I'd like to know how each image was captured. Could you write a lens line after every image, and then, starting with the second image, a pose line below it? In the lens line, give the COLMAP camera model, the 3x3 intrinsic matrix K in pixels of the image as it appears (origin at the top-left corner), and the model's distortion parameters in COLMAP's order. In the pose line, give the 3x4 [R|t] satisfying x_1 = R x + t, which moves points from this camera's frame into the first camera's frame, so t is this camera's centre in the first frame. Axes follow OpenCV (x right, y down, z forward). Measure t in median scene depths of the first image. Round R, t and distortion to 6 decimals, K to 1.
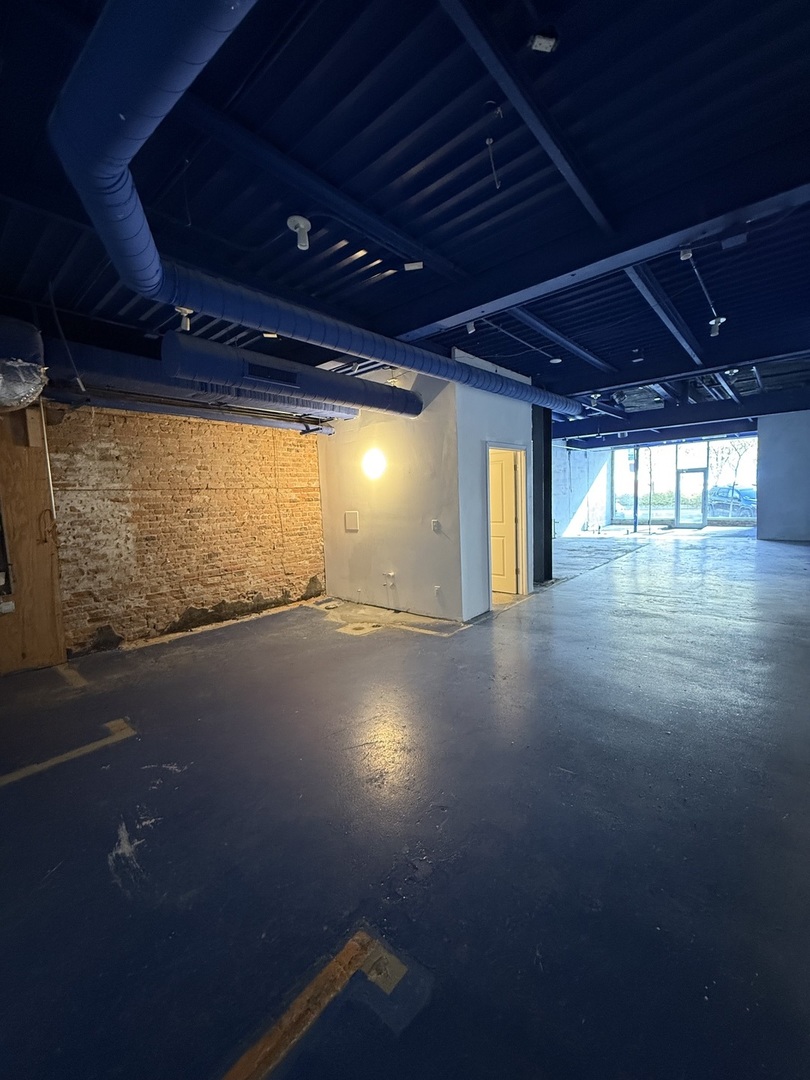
lens RADIAL K [[428.6, 0, 405.7], [0, 428.6, 535.7], [0, 0, 1]] dist [-0.000244, -0.000001]
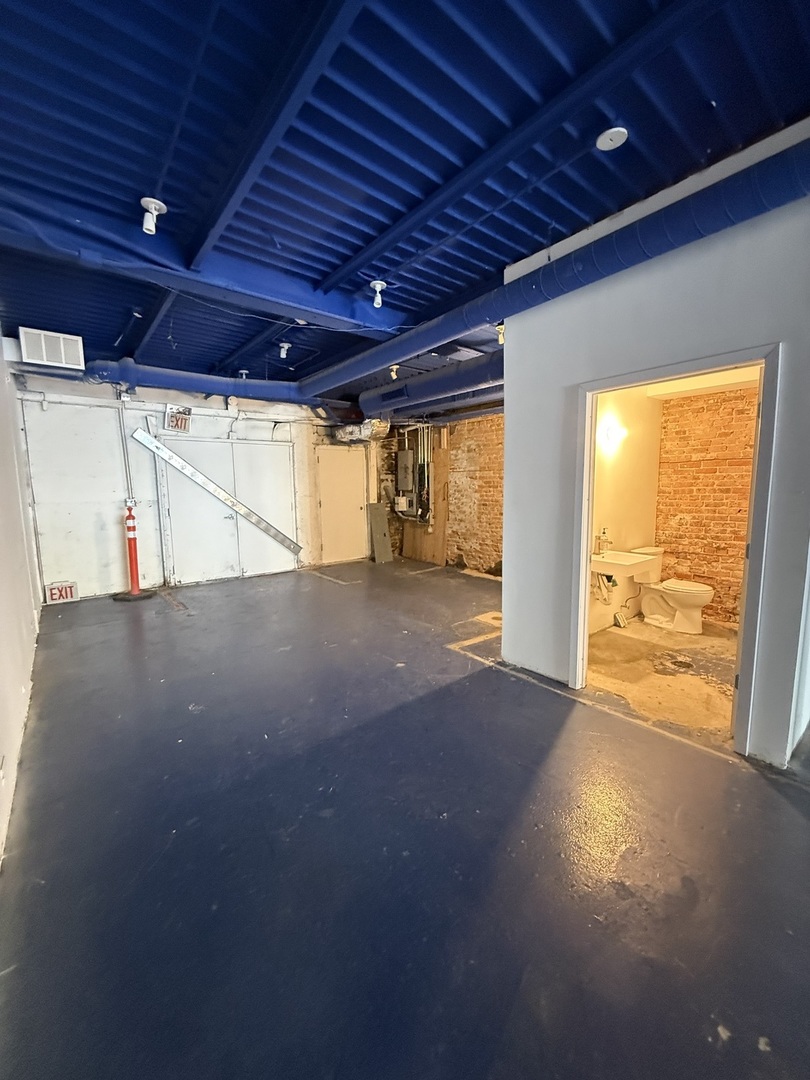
lens RADIAL K [[428.6, 0, 405.7], [0, 428.6, 535.7], [0, 0, 1]] dist [-0.000244, -0.000001]
pose [[-0.174766, 0.157654, -0.971906, 0.900331], [-0.073002, 0.982306, 0.172468, -0.124518], [0.981900, 0.101093, -0.160165, 1.018760]]
